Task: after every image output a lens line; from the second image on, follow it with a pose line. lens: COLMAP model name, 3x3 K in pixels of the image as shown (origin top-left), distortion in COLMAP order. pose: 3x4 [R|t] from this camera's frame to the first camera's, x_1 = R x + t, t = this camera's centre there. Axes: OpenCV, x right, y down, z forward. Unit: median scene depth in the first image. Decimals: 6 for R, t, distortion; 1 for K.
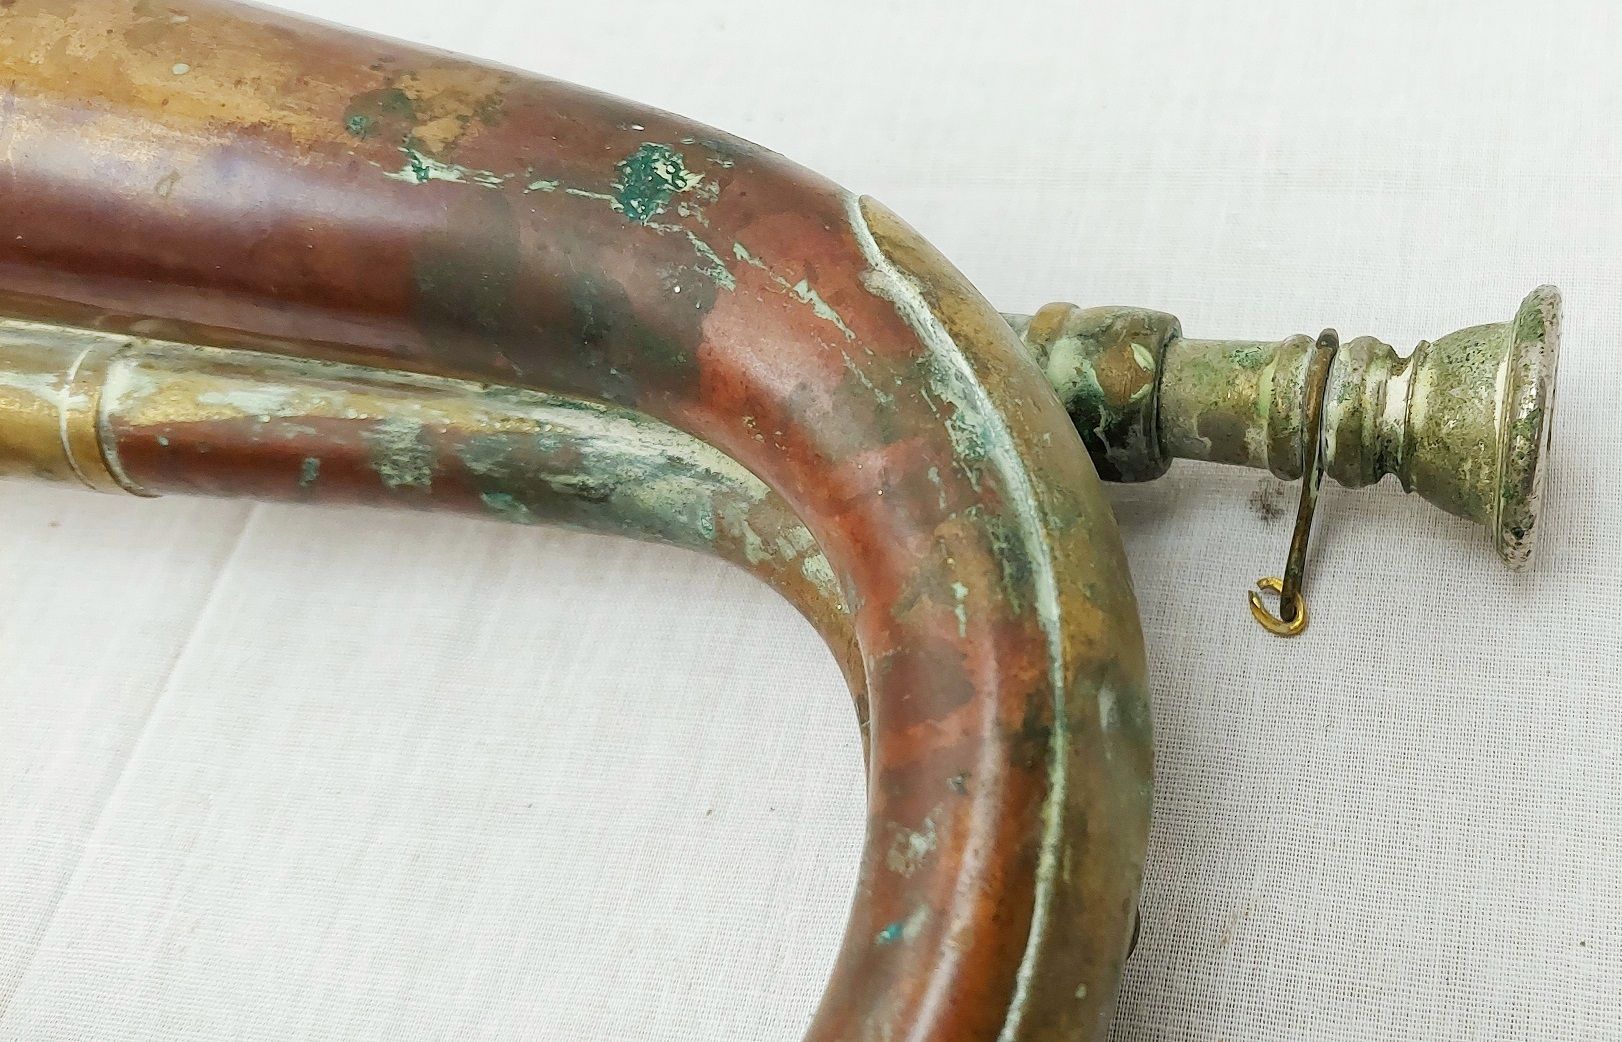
lens RADIAL K [[1710.9, 0, 811.8], [0, 1710.9, 519.4], [0, 0, 1]] dist [0.029593, 0.000000]
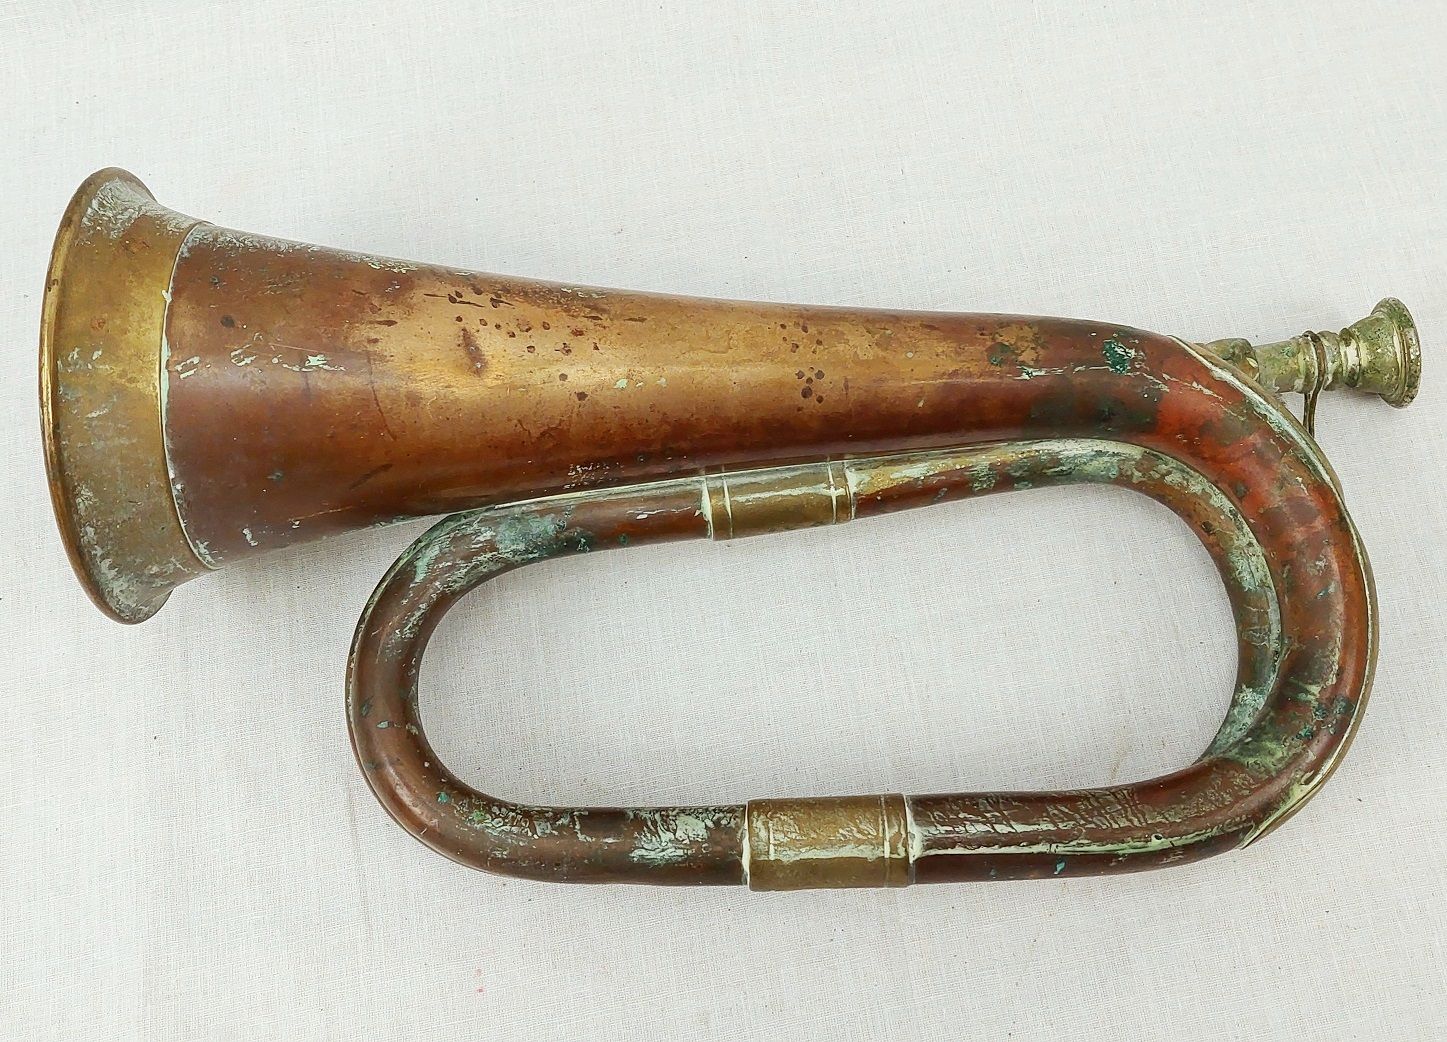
lens RADIAL K [[1240.4, 0, 722.5], [0, 1240.4, 520.4], [0, 0, 1]] dist [0.001420, -0.039806]
pose [[0.954758, -0.269233, 0.126299, -0.863114], [0.252883, 0.958506, 0.131588, -0.316592], [-0.156487, -0.093696, 0.983226, -0.705101]]
